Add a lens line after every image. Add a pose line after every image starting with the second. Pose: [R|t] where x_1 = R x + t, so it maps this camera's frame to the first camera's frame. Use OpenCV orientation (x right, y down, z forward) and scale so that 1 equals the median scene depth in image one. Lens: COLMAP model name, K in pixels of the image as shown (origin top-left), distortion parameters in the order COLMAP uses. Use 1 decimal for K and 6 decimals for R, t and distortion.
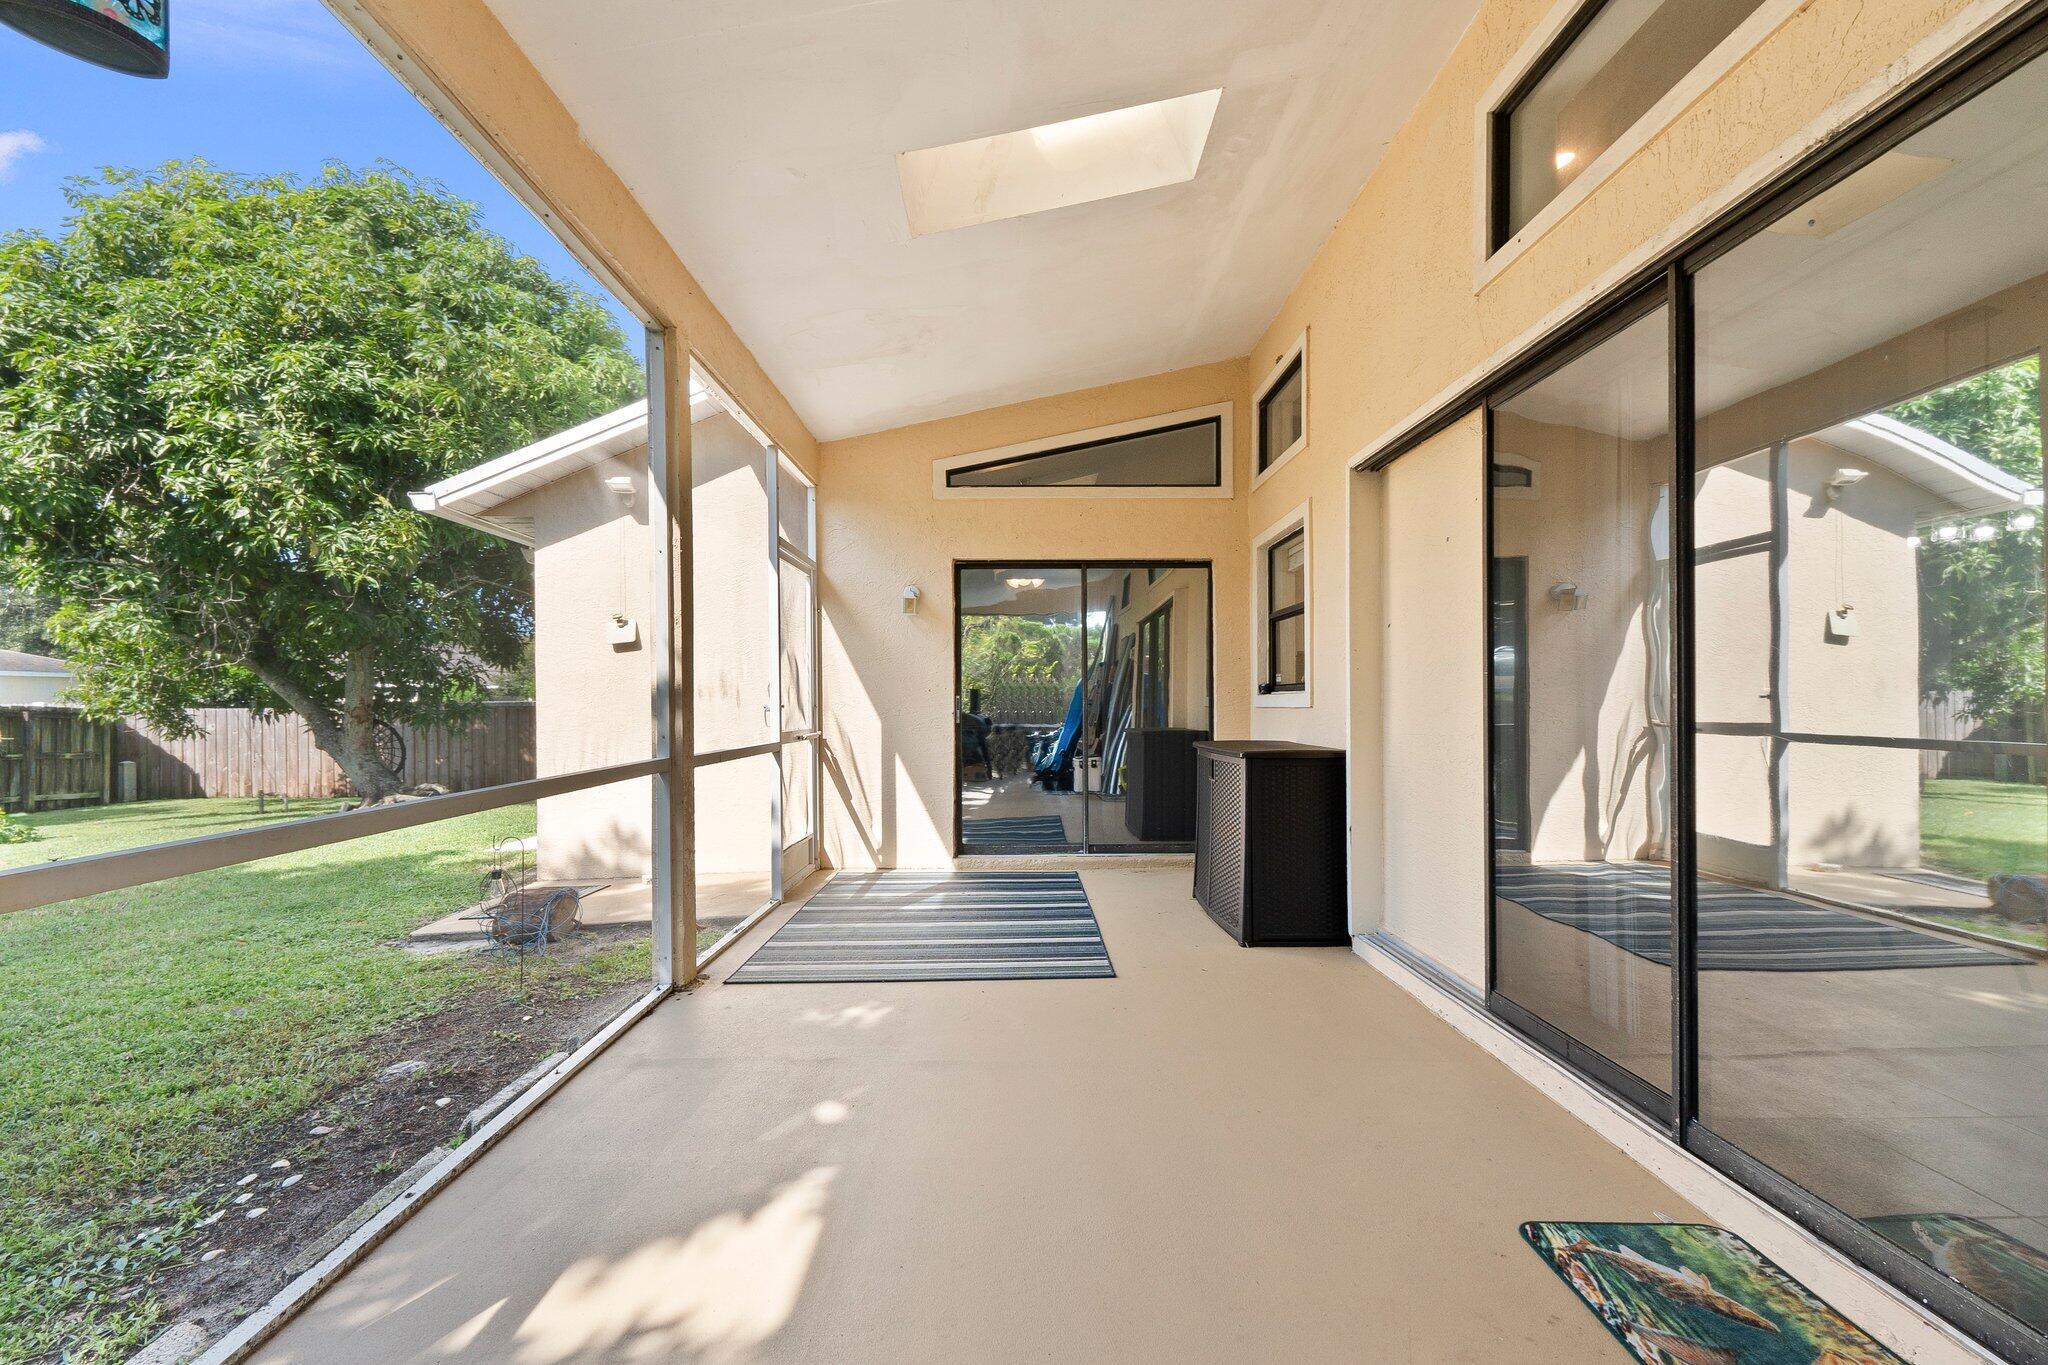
lens RADIAL K [[857.1, 0, 1023.9], [0, 857.1, 694.9], [0, 0, 1]] dist [0.005259, -0.000560]
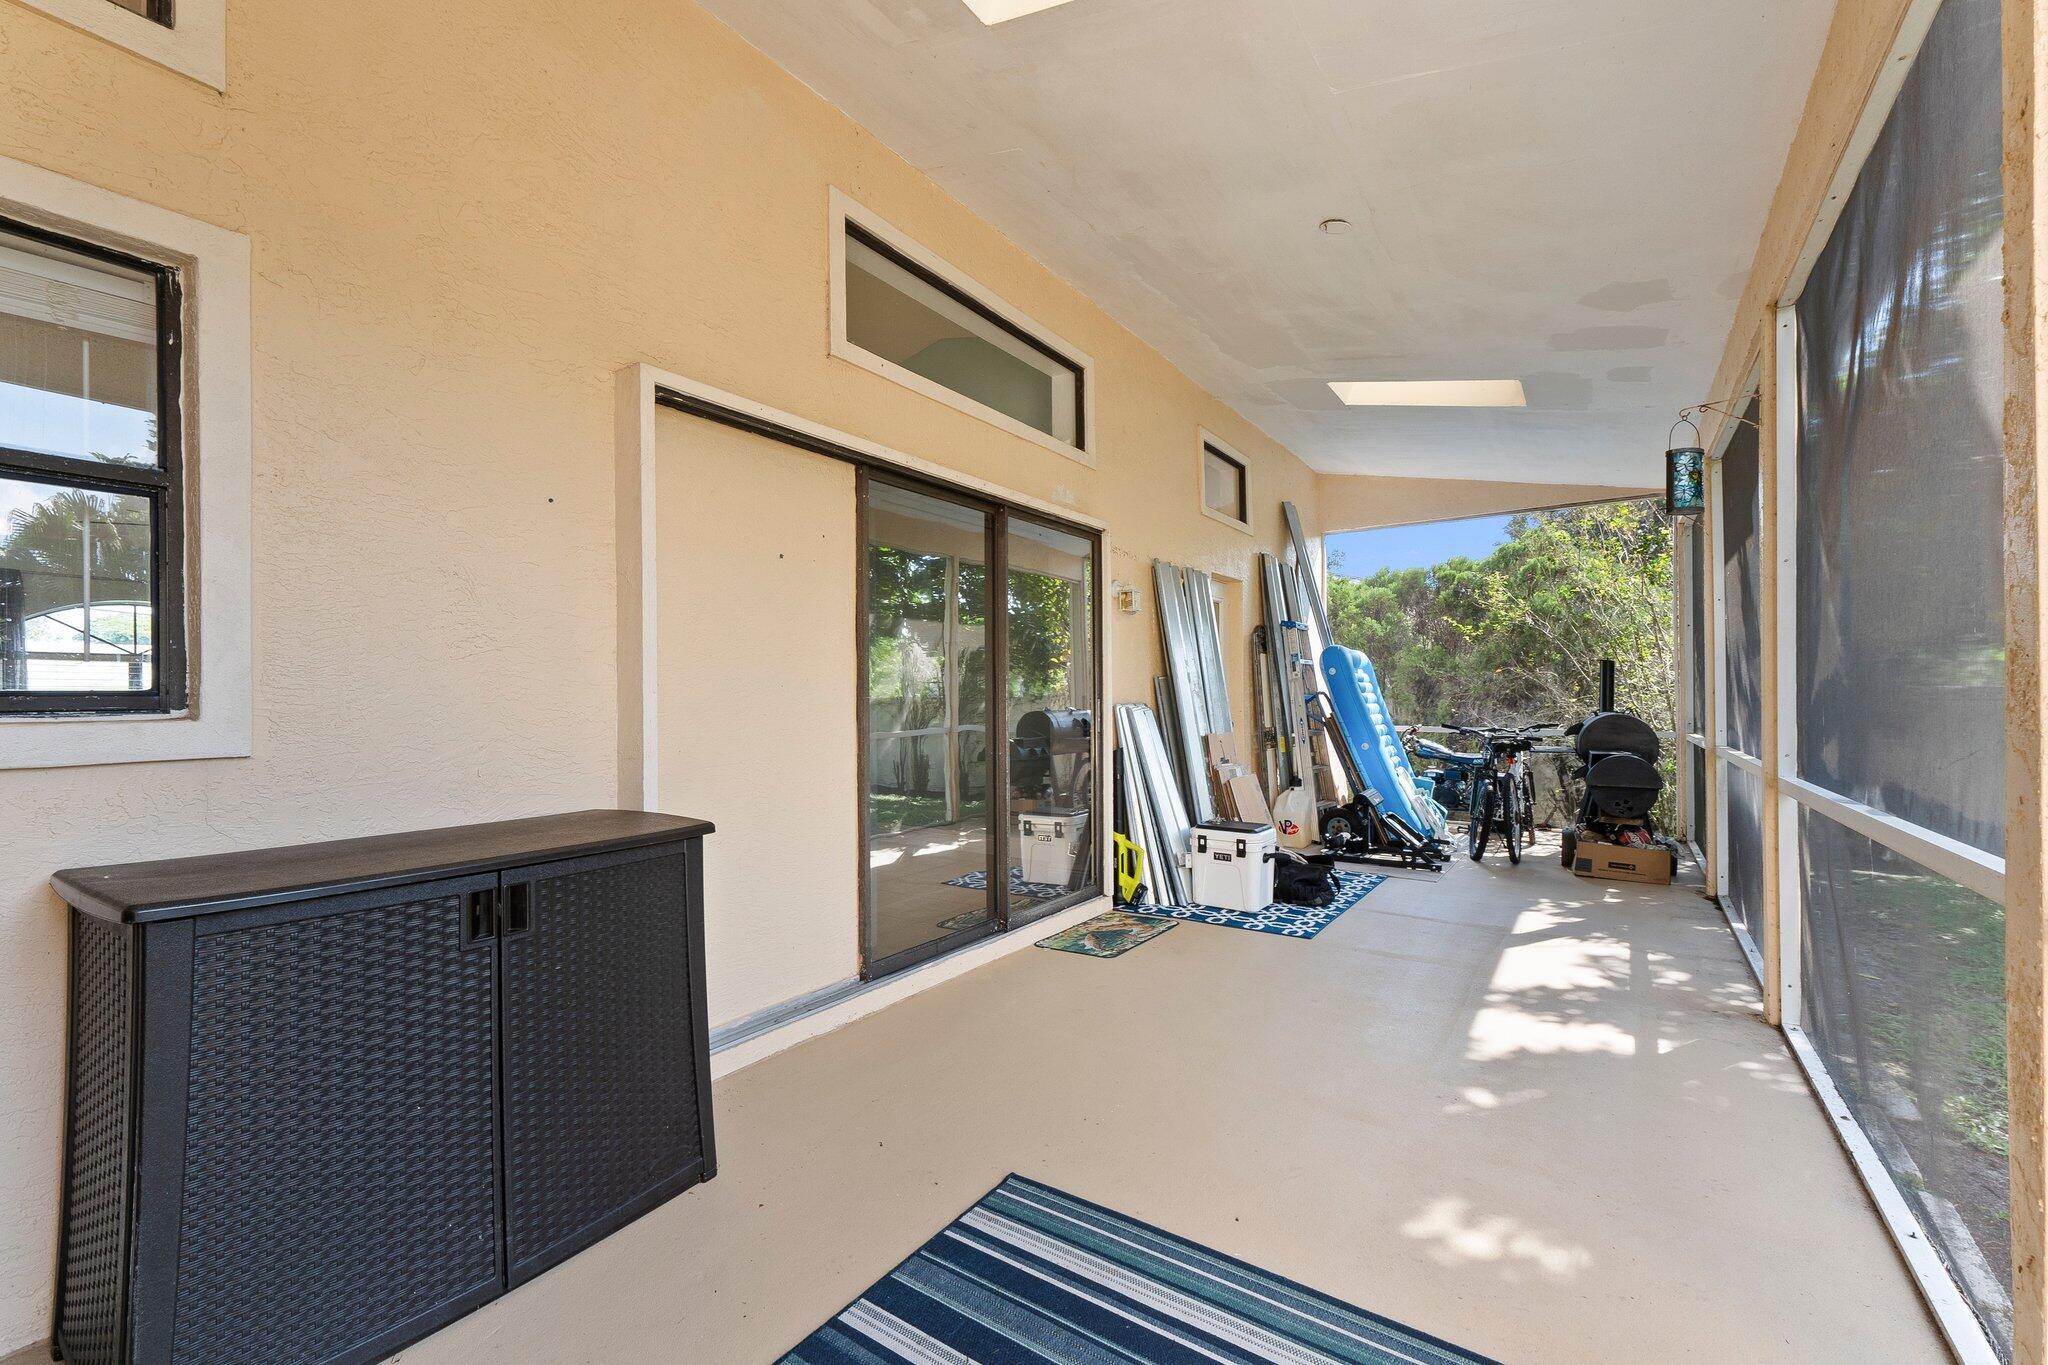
lens RADIAL K [[857.1, 0, 1018.1], [0, 857.1, 690.1], [0, 0, 1]] dist [0.005259, -0.000560]
pose [[-0.814272, 0.017144, 0.580230, -0.451208], [0.006078, 0.999761, -0.021010, -0.015882], [-0.580452, -0.013581, -0.814181, 2.590584]]
